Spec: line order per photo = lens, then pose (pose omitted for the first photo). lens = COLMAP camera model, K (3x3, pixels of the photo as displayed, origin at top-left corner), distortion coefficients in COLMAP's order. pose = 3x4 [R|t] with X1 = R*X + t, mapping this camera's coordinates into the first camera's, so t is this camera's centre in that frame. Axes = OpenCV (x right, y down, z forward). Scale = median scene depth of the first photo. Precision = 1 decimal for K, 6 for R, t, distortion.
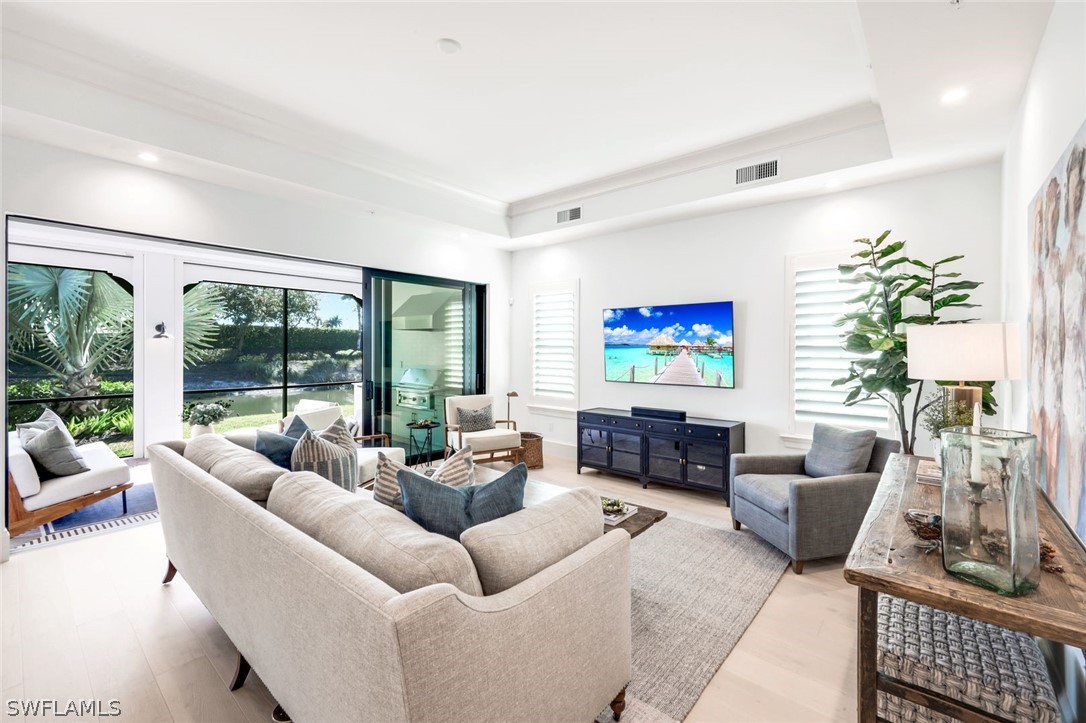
lens RADIAL K [[469.8, 0, 542.2], [0, 469.8, 353.9], [0, 0, 1]] dist [0.016884, -0.000048]
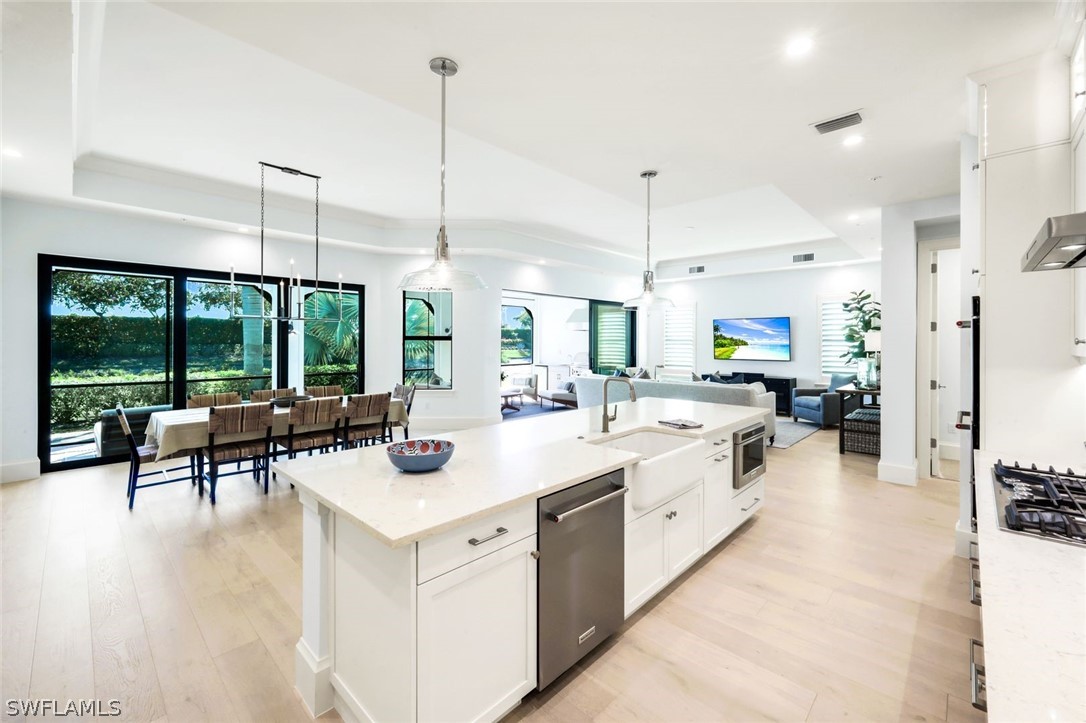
lens RADIAL K [[440.3, 0, 546.5], [0, 440.3, 349.7], [0, 0, 1]] dist [0.001246, 0.000252]
pose [[0.998107, -0.002894, -0.061437, -0.368568], [0.003298, 0.999974, 0.006476, 0.007821], [0.061417, -0.006667, 0.998090, -0.668335]]
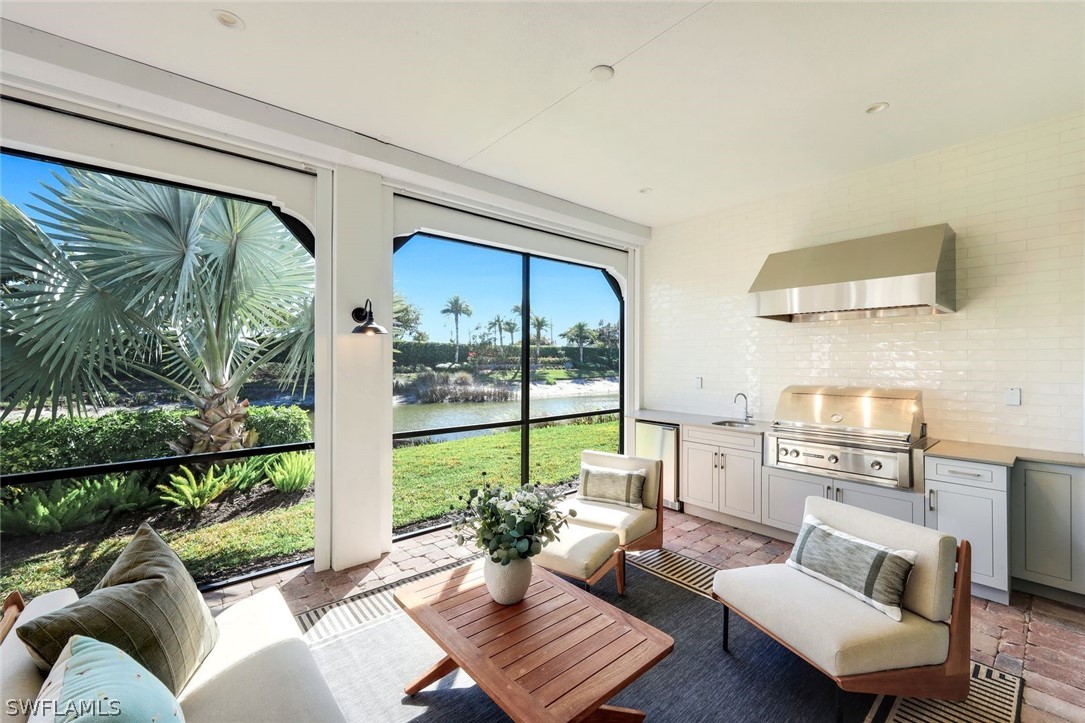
lens RADIAL K [[462.4, 0, 557.3], [0, 462.4, 361.5], [0, 0, 1]] dist [0.020922, 0.000076]
pose [[0.990086, -0.005500, -0.140356, -0.571307], [0.004066, 0.999937, -0.010506, 0.002431], [0.140405, 0.009831, 0.990045, 0.581619]]
